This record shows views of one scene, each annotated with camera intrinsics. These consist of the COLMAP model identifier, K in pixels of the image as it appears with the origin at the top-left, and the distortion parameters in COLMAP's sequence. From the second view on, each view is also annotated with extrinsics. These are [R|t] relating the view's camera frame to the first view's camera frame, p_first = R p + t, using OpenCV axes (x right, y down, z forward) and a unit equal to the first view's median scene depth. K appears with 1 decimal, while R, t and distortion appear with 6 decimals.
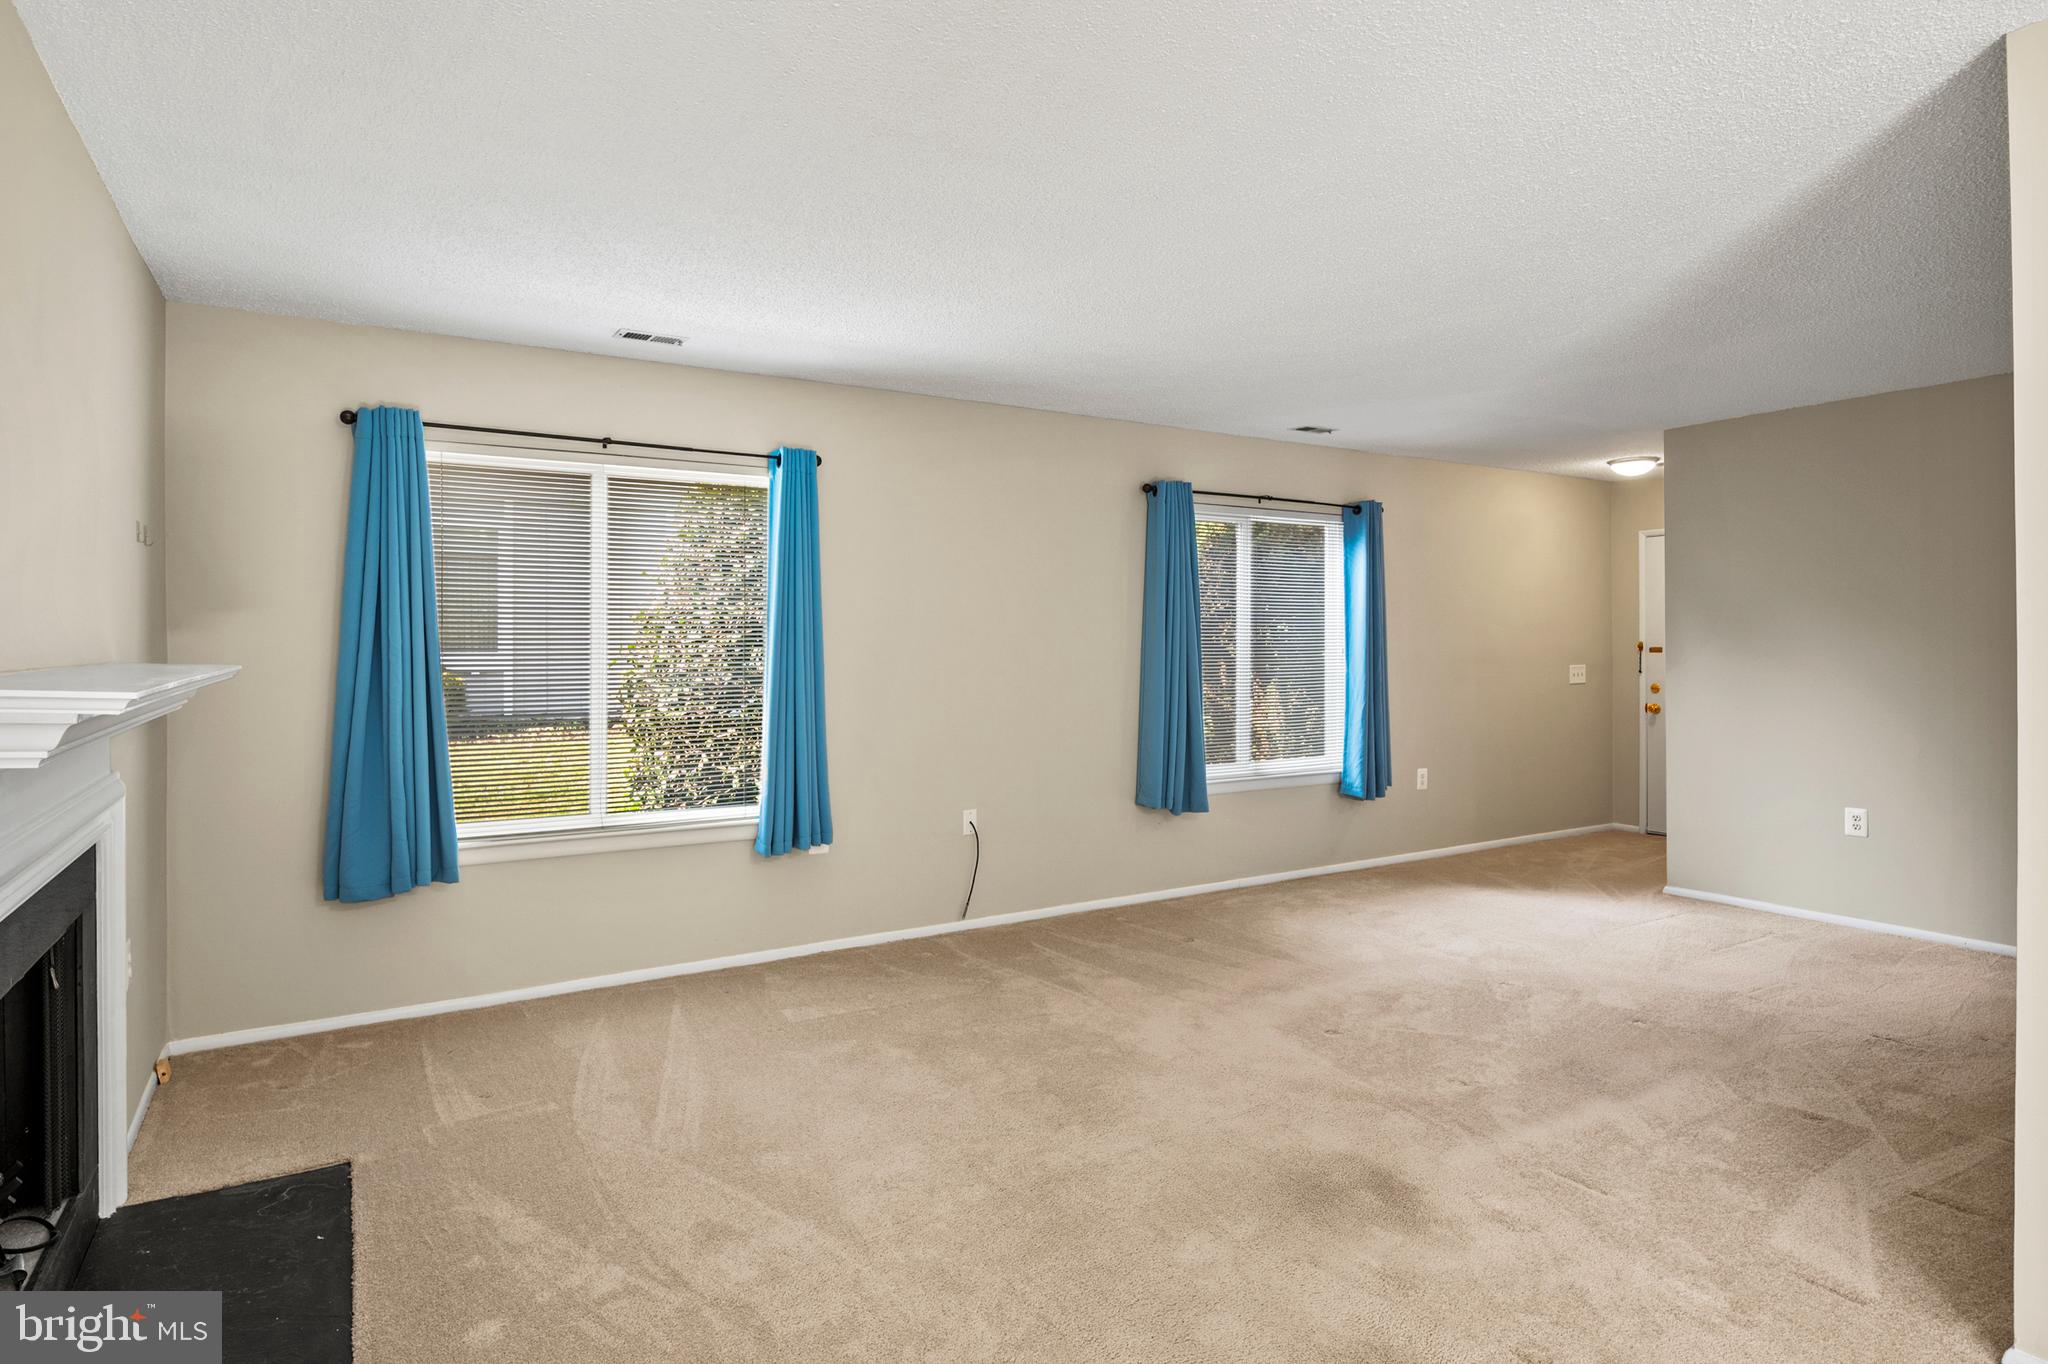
lens RADIAL K [[1119.6, 0, 1014.2], [0, 1119.6, 653.6], [0, 0, 1]] dist [-0.001135, -0.001047]
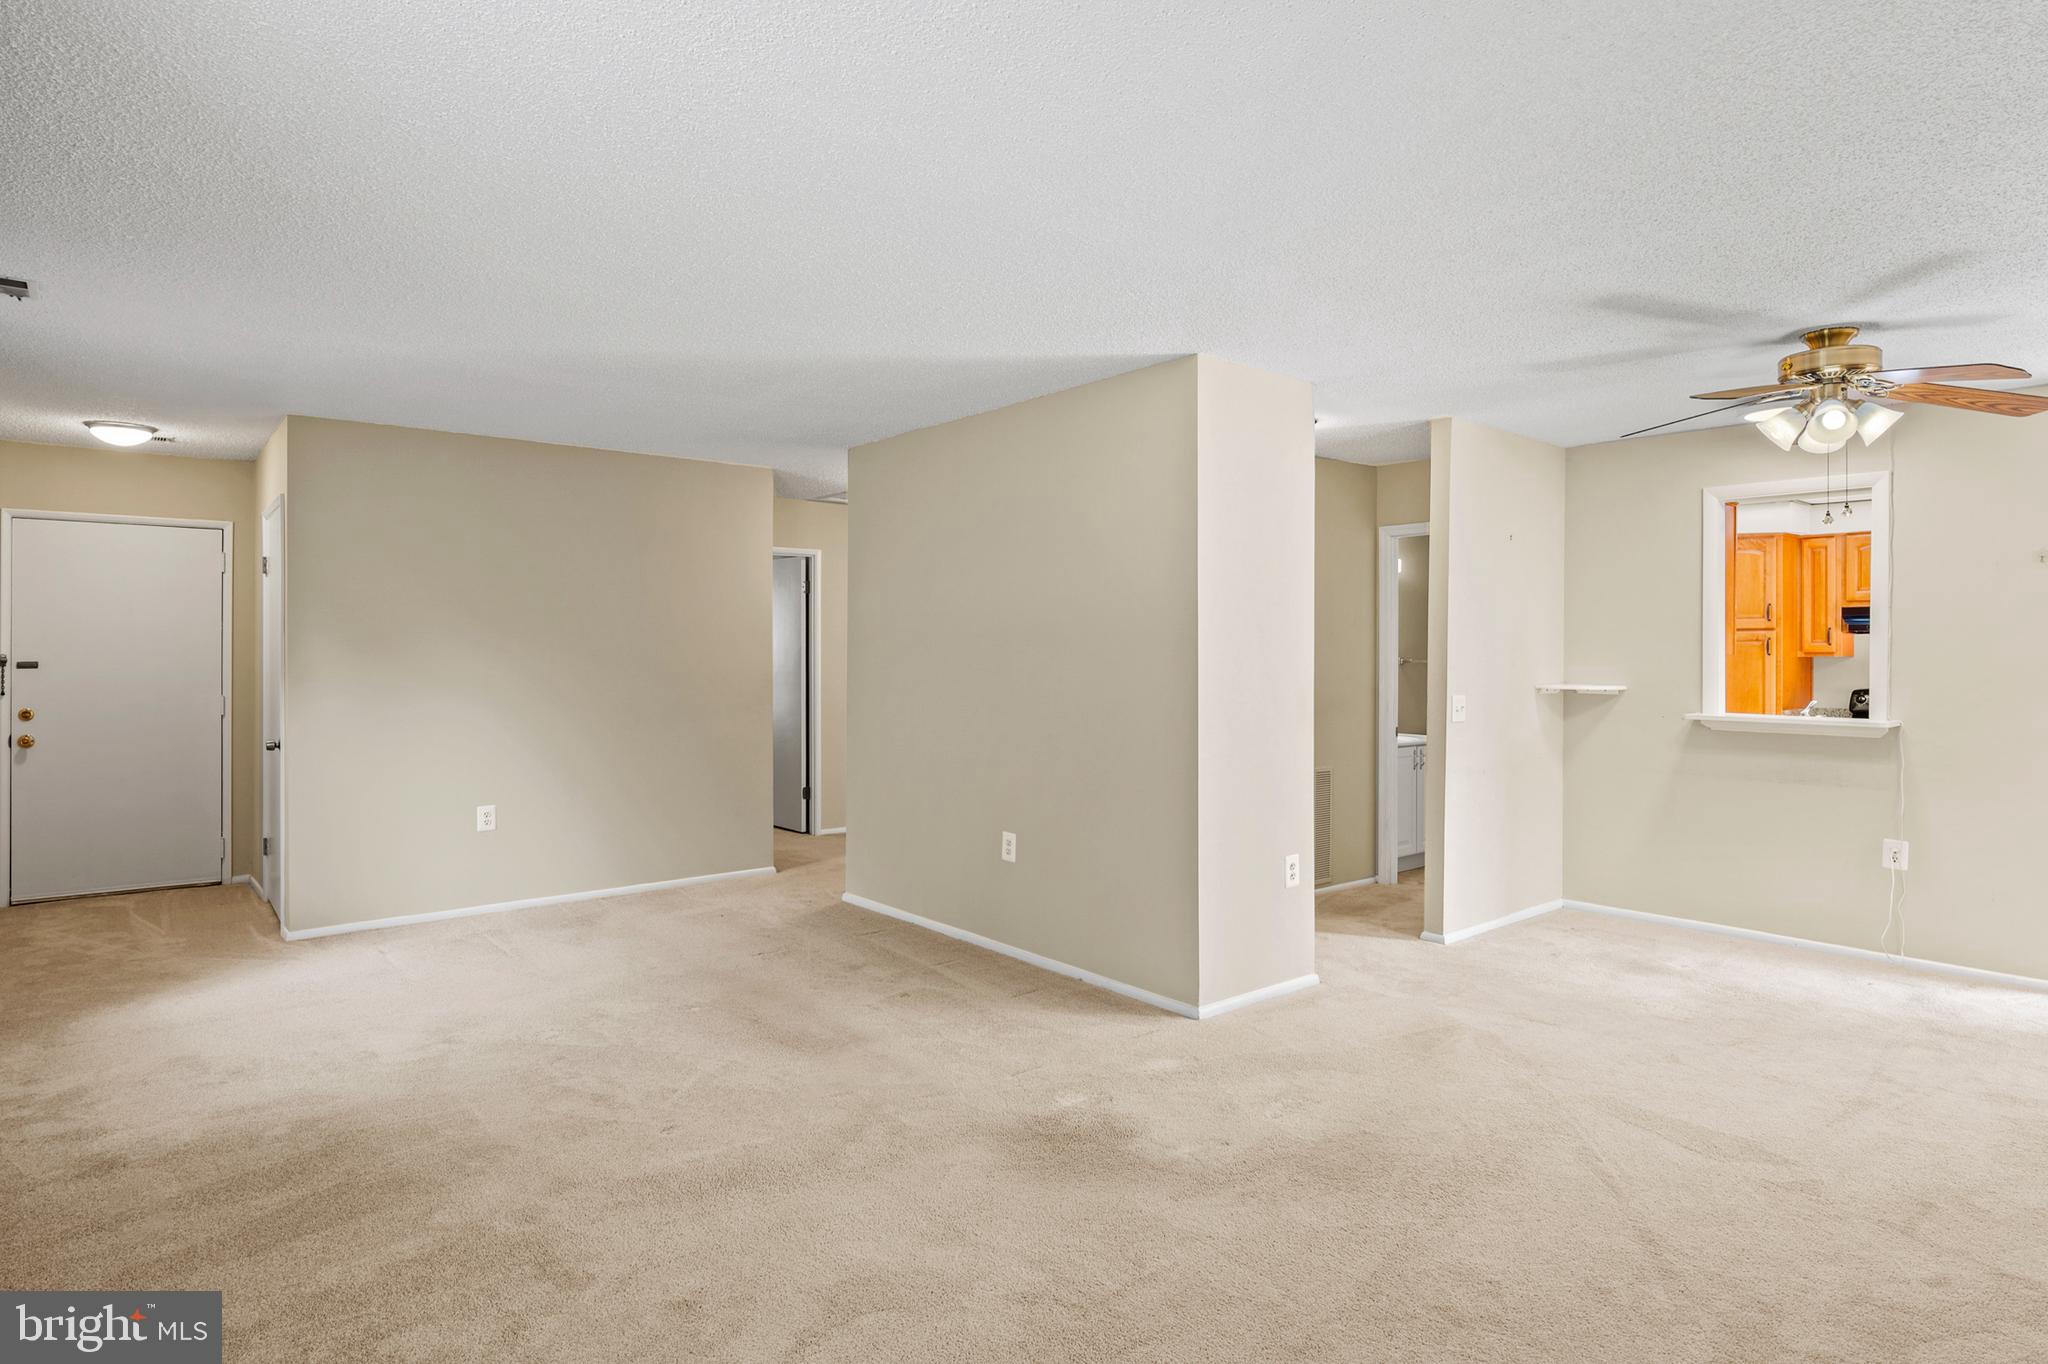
lens RADIAL K [[1119.6, 0, 1014.2], [0, 1119.6, 653.6], [0, 0, 1]] dist [-0.001135, -0.001047]
pose [[-0.149915, 0.003304, 0.988693, -0.422964], [0.007286, 0.999971, -0.002237, -0.006312], [-0.988672, 0.006868, -0.149935, 0.647943]]
